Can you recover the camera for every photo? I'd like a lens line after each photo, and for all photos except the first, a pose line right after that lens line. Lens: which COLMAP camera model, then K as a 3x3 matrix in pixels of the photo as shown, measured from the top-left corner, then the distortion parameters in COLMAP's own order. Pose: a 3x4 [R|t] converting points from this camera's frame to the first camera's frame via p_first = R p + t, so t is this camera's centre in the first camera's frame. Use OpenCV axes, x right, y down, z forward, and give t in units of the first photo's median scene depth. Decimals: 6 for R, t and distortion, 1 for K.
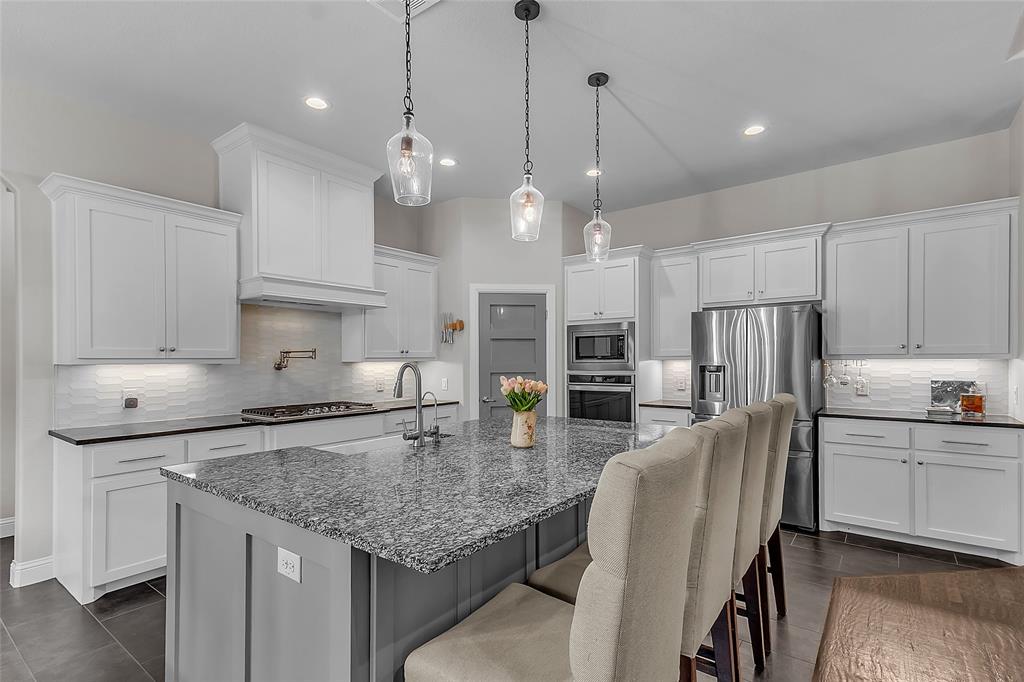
lens RADIAL K [[489.9, 0, 511.3], [0, 489.9, 360.8], [0, 0, 1]] dist [0.013456, -0.000275]
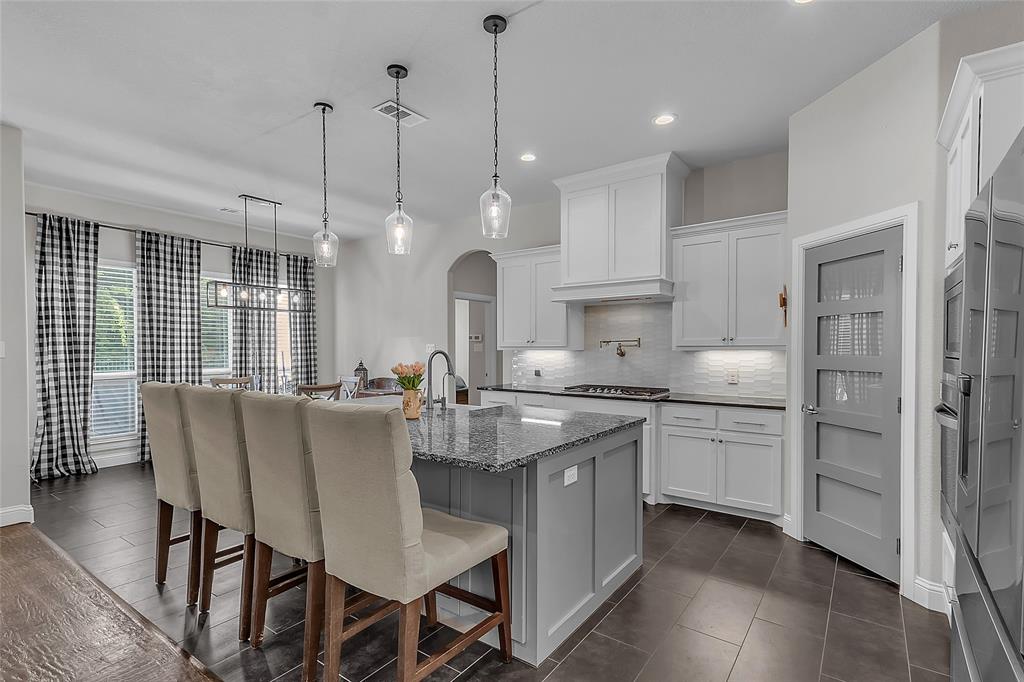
lens RADIAL K [[495.6, 0, 512.0], [0, 495.6, 341.0], [0, 0, 1]] dist [0.037585, -0.000135]
pose [[0.030641, -0.008942, -0.999490, 0.688450], [-0.001739, 0.999958, -0.008999, -0.006556], [0.999529, 0.002014, 0.030625, 0.647603]]
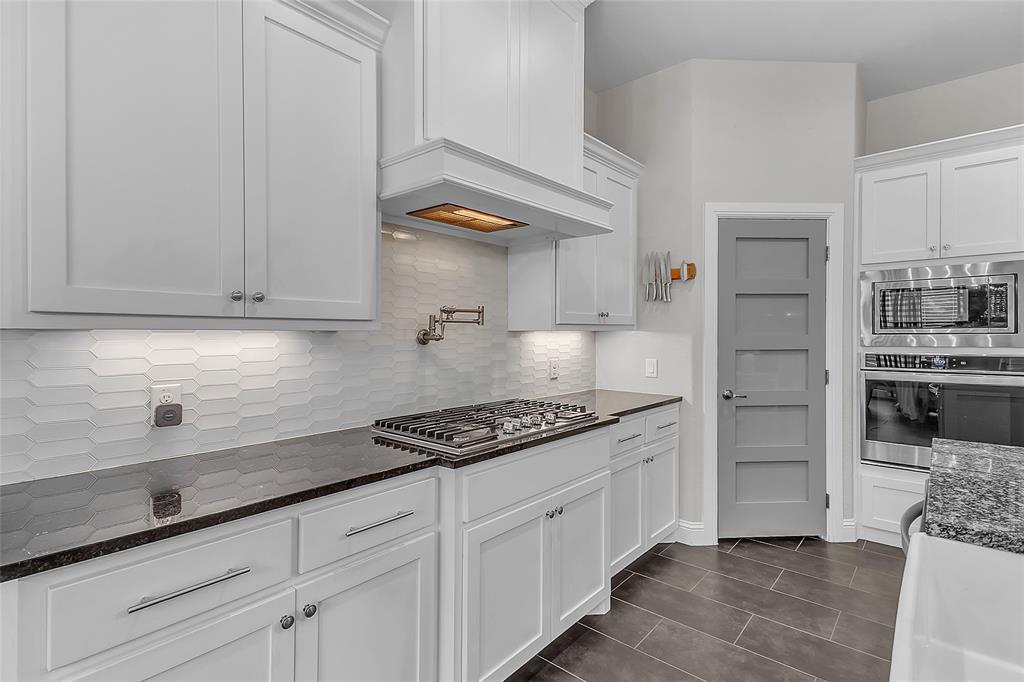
lens RADIAL K [[494.5, 0, 510.7], [0, 494.5, 333.6], [0, 0, 1]] dist [0.016138, -0.000217]
pose [[0.997952, 0.002706, -0.063912, -0.316672], [-0.002912, 0.999991, -0.003131, 0.007597], [0.063903, 0.003311, 0.997951, 0.417391]]
